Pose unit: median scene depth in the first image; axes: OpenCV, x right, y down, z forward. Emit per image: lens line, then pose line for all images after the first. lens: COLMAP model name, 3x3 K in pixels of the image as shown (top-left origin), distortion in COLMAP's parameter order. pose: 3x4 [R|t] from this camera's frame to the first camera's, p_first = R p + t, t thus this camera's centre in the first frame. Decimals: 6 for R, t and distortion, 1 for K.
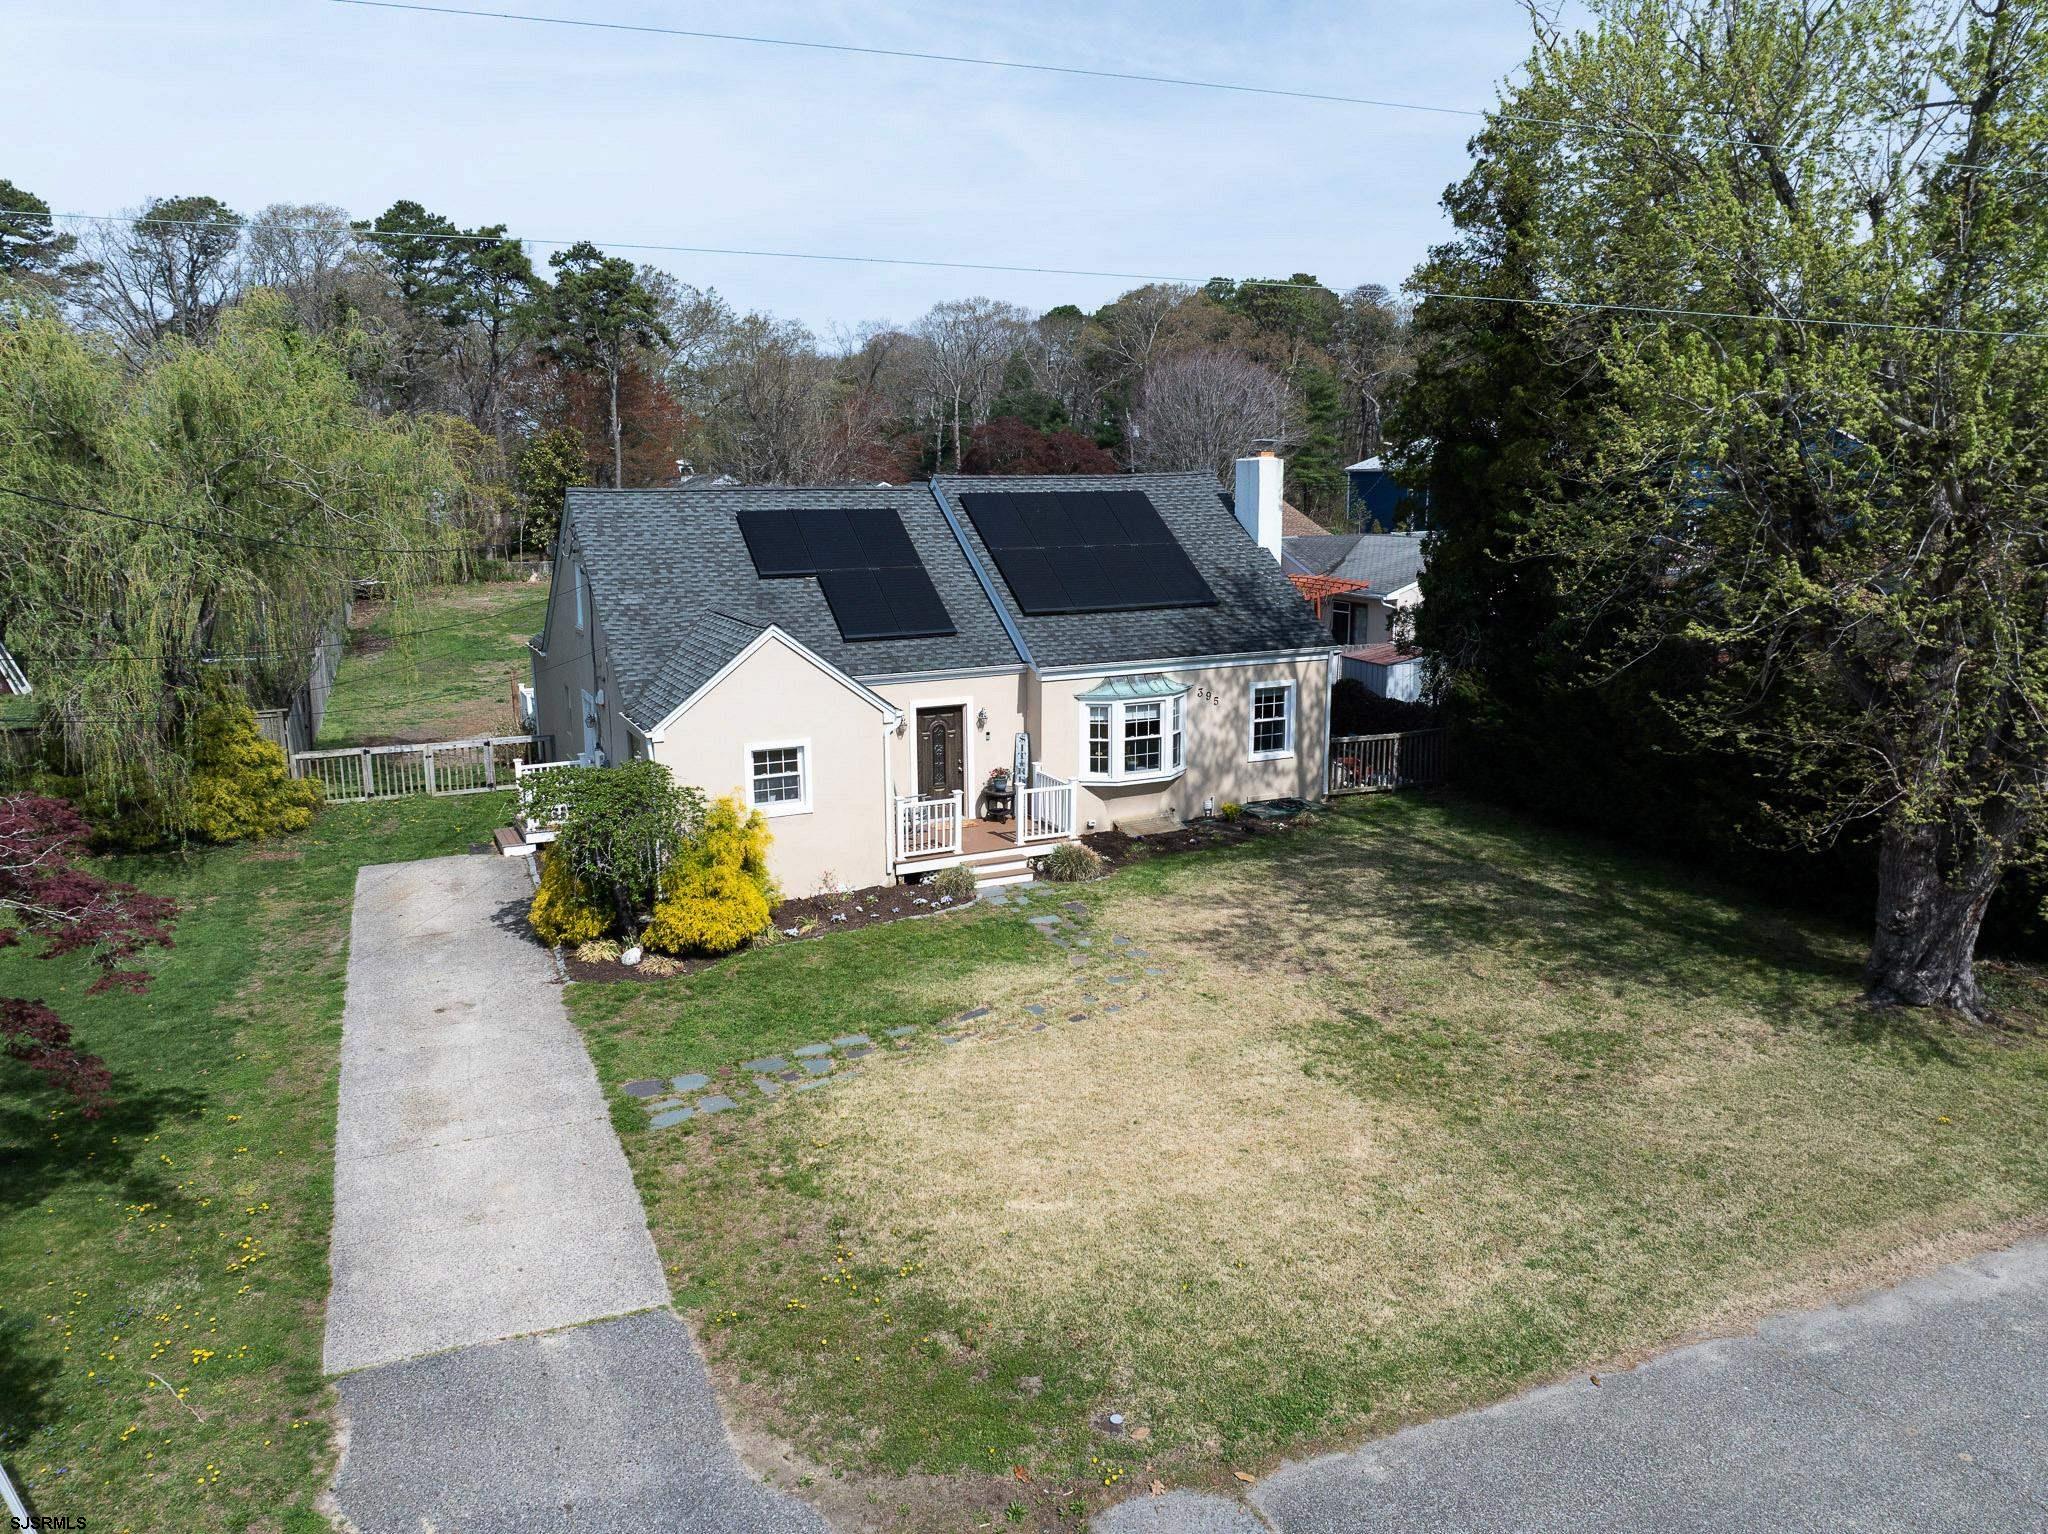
lens RADIAL K [[1447.9, 0, 1032.0], [0, 1447.9, 759.2], [0, 0, 1]] dist [-0.040206, 0.006396]
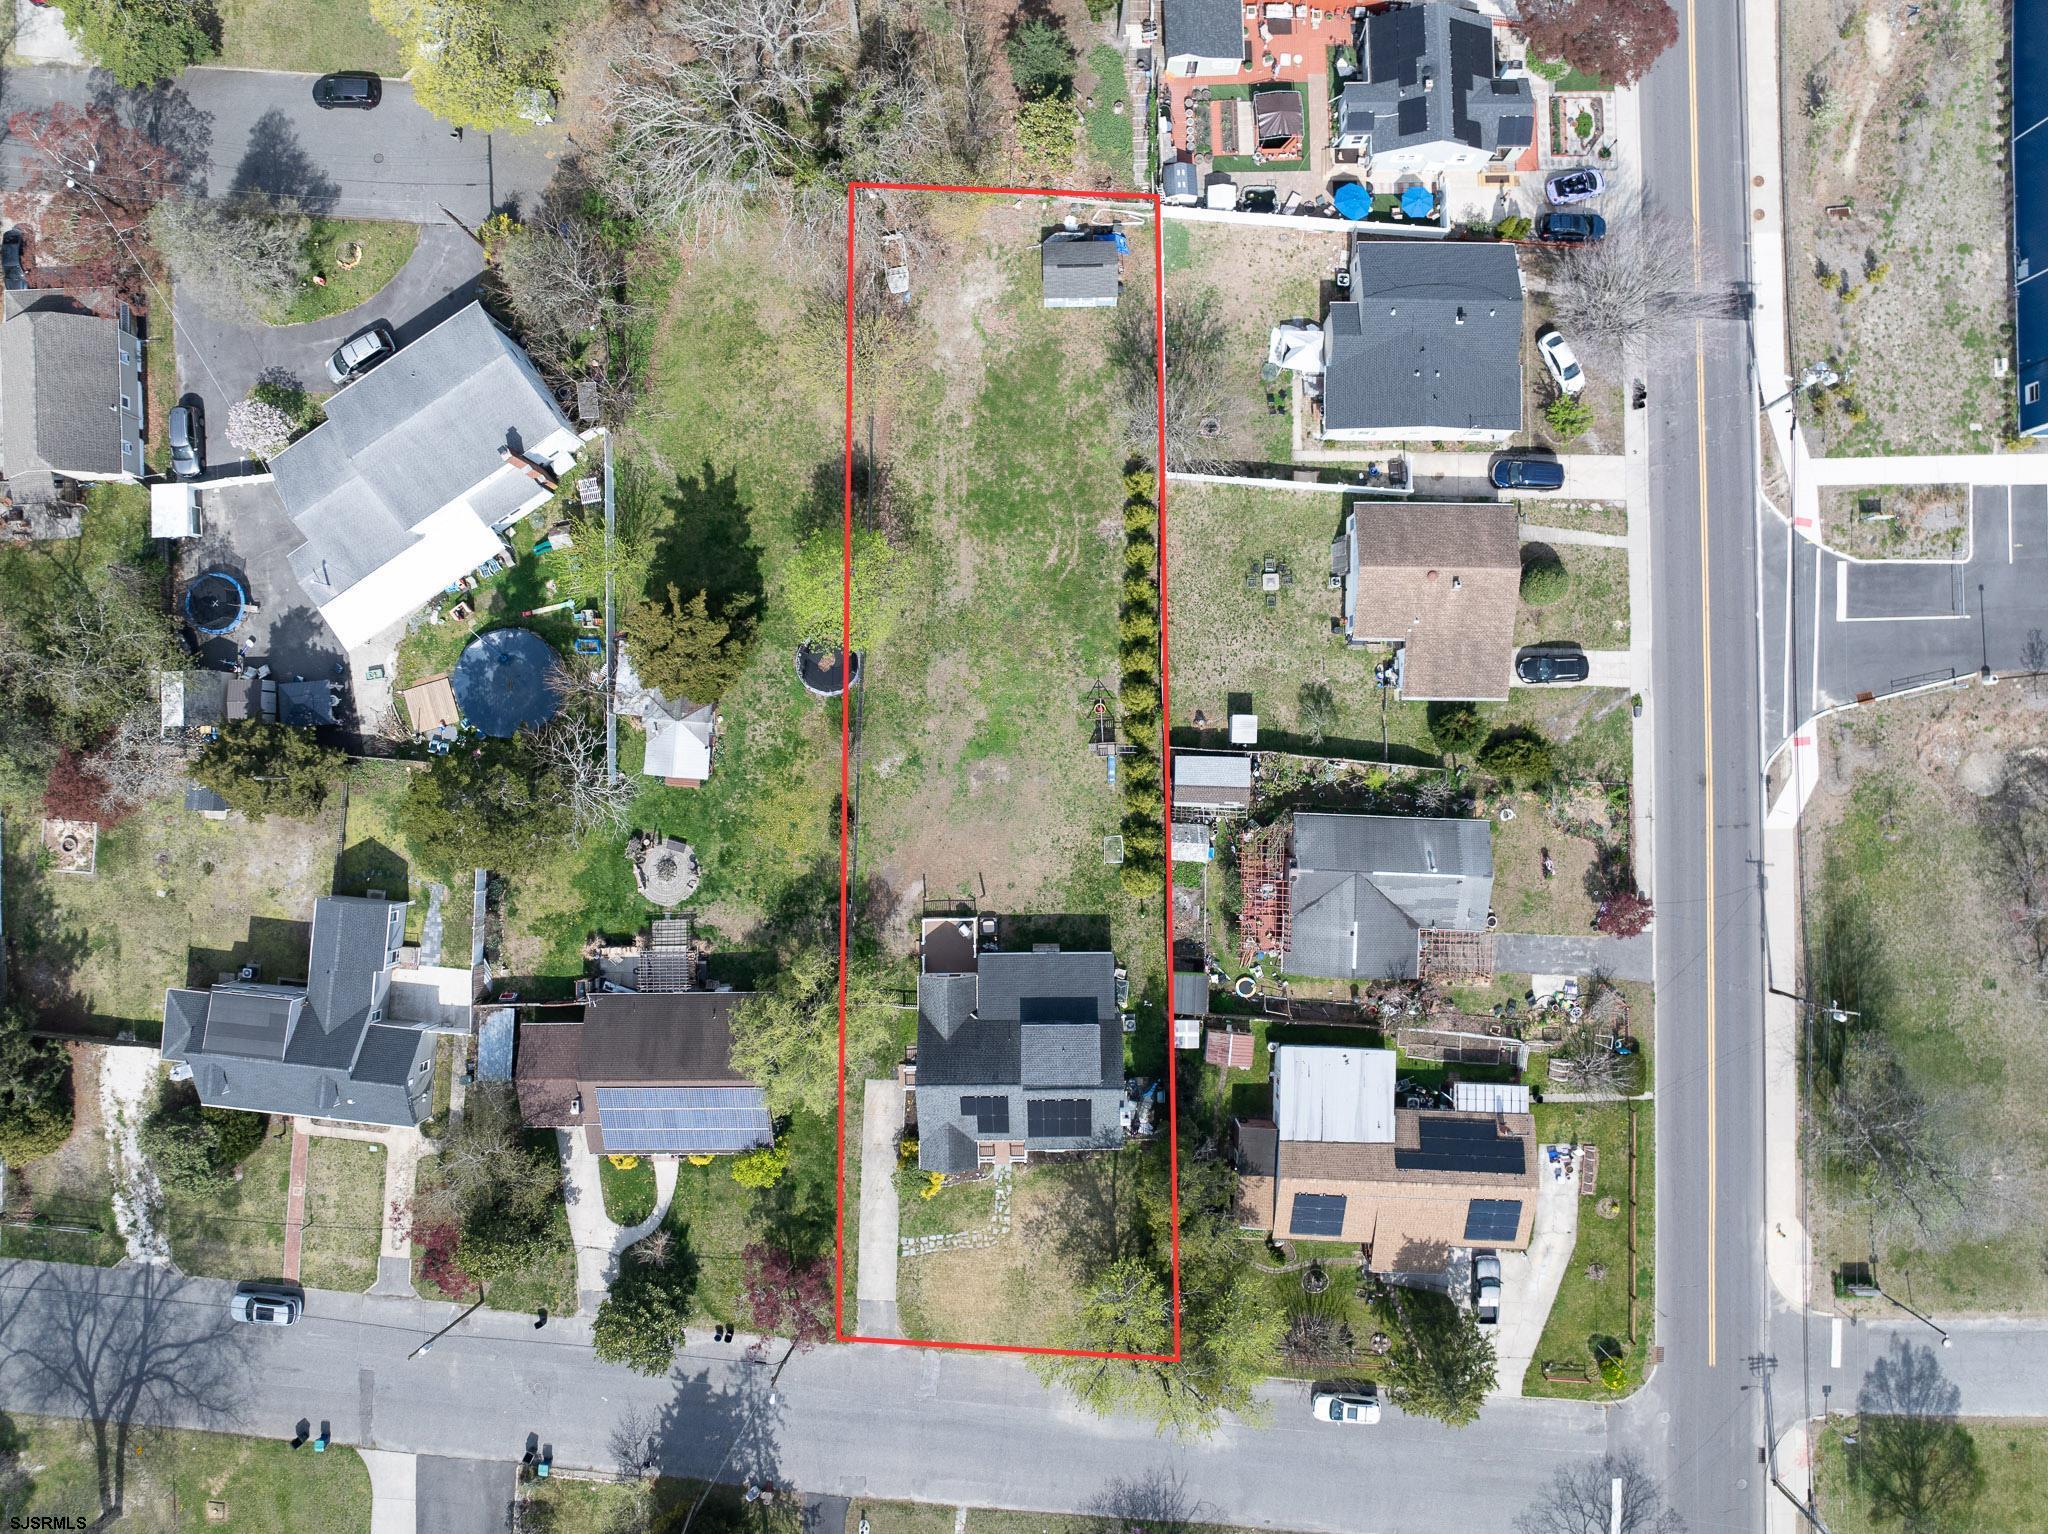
lens RADIAL K [[1447.9, 0, 1032.0], [0, 1447.9, 759.2], [0, 0, 1]] dist [-0.040206, 0.006396]
pose [[0.899810, 0.436261, -0.004330, -0.405334], [-0.083118, 0.181162, 0.979935, -3.924025], [0.428292, -0.881395, 0.199273, 1.134600]]
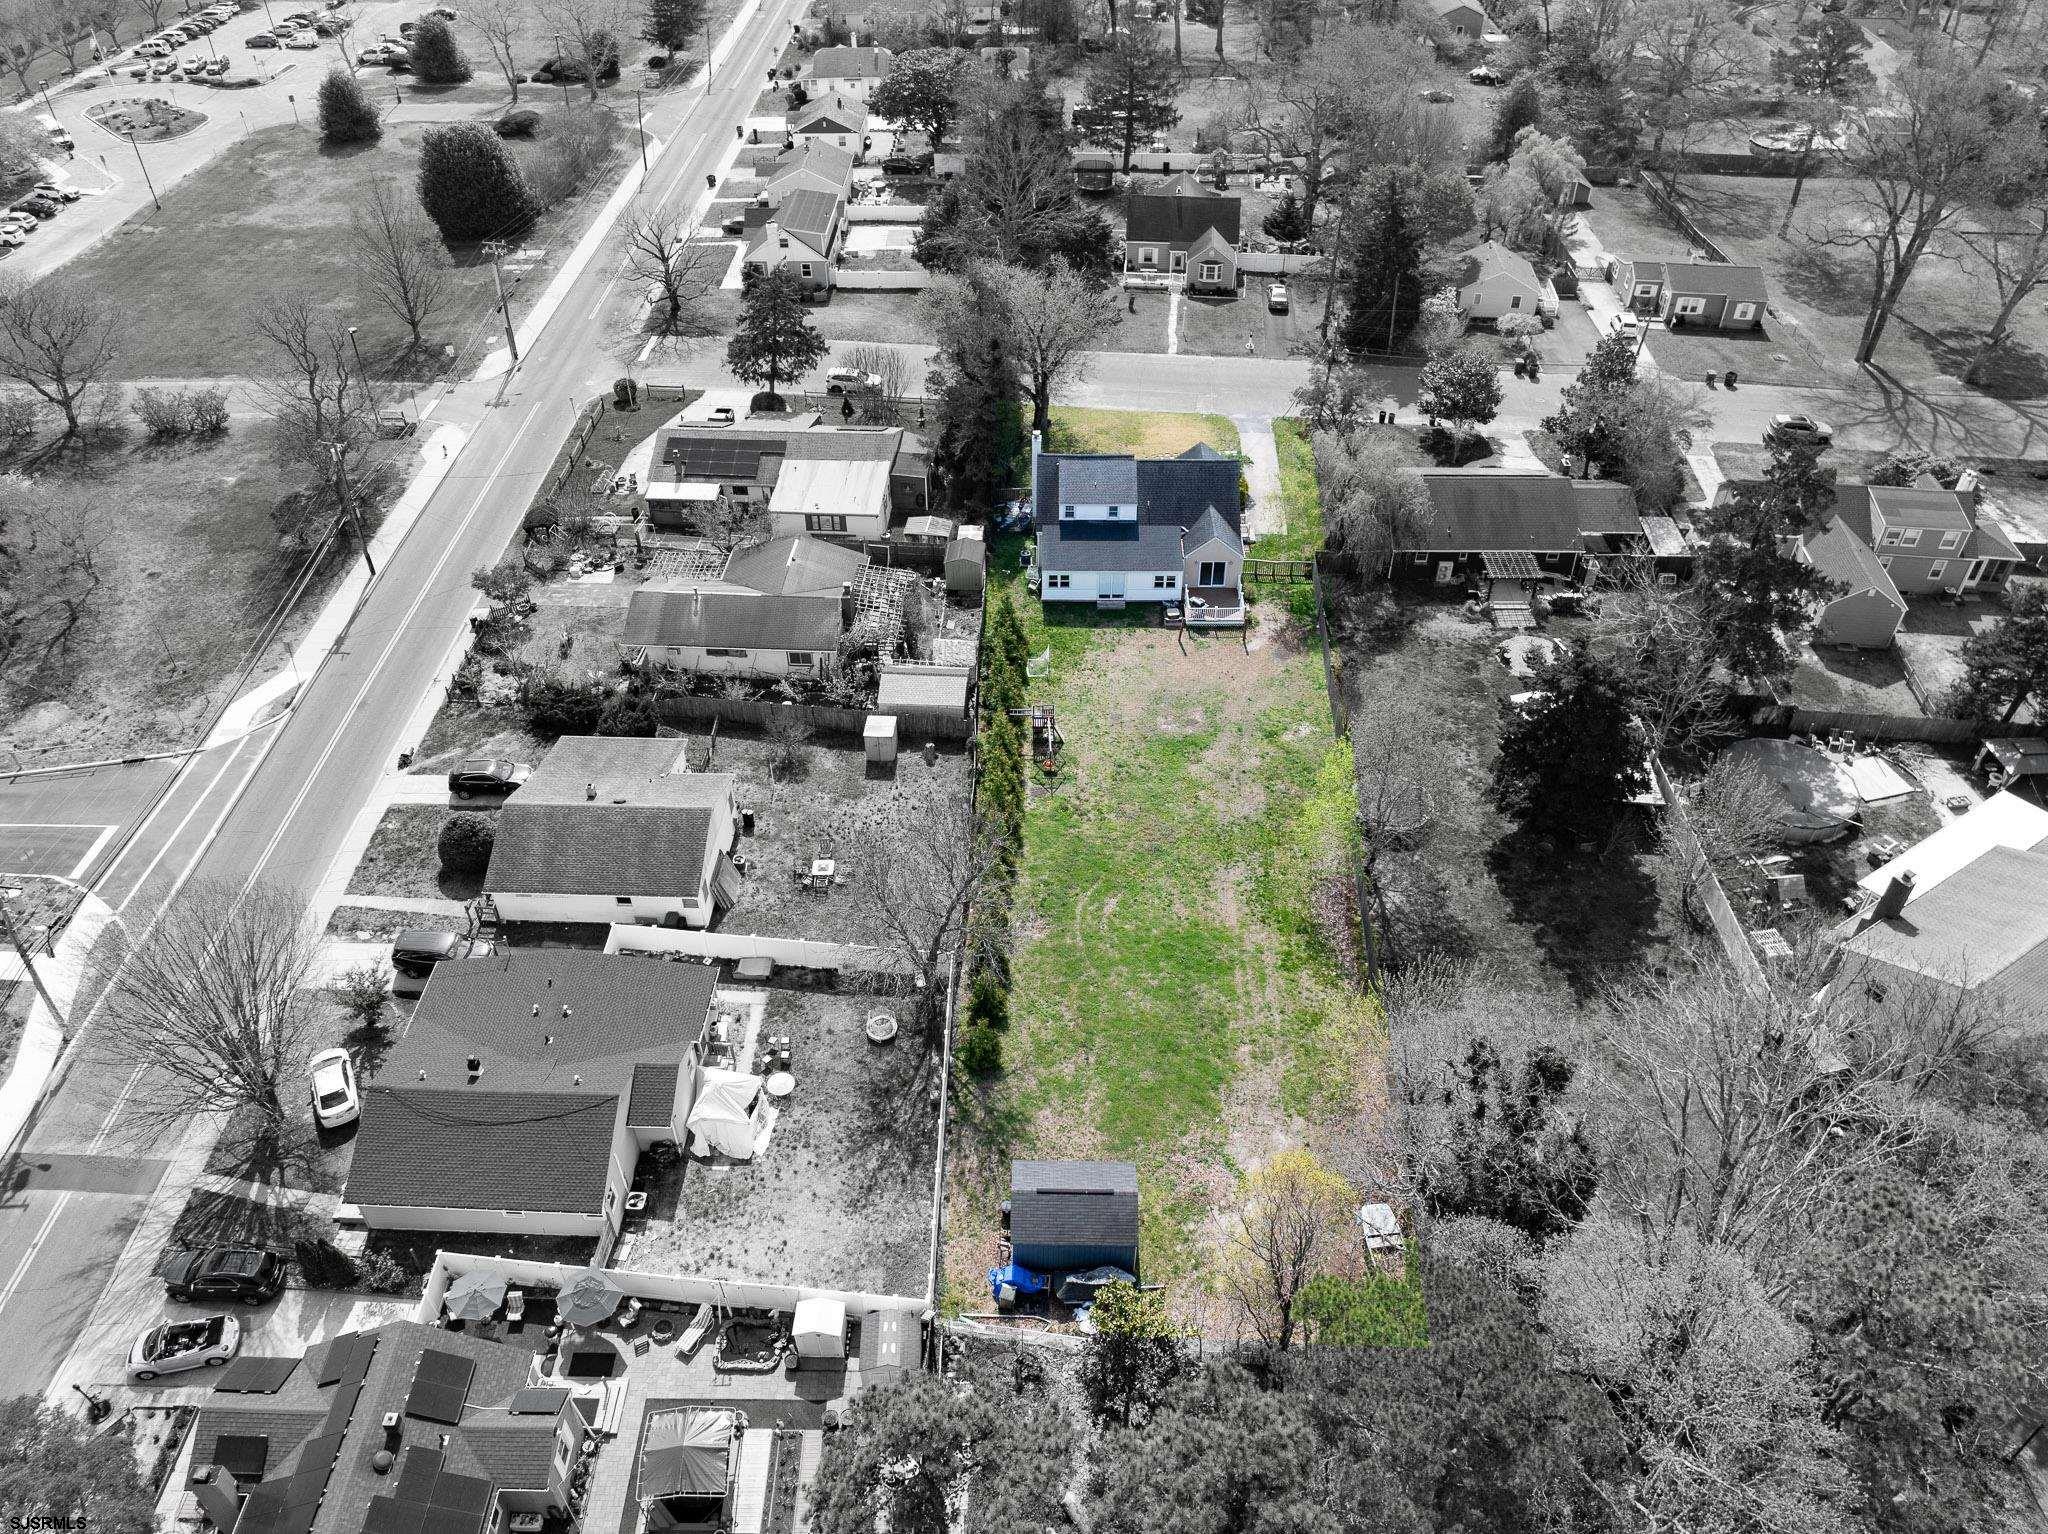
lens RADIAL K [[1447.9, 0, 1032.0], [0, 1447.9, 759.2], [0, 0, 1]] dist [-0.040206, 0.006396]
pose [[-0.888472, -0.286546, 0.358482, -1.419363], [0.102355, 0.637724, 0.763434, -2.615567], [-0.447371, 0.714982, -0.537271, 3.825048]]
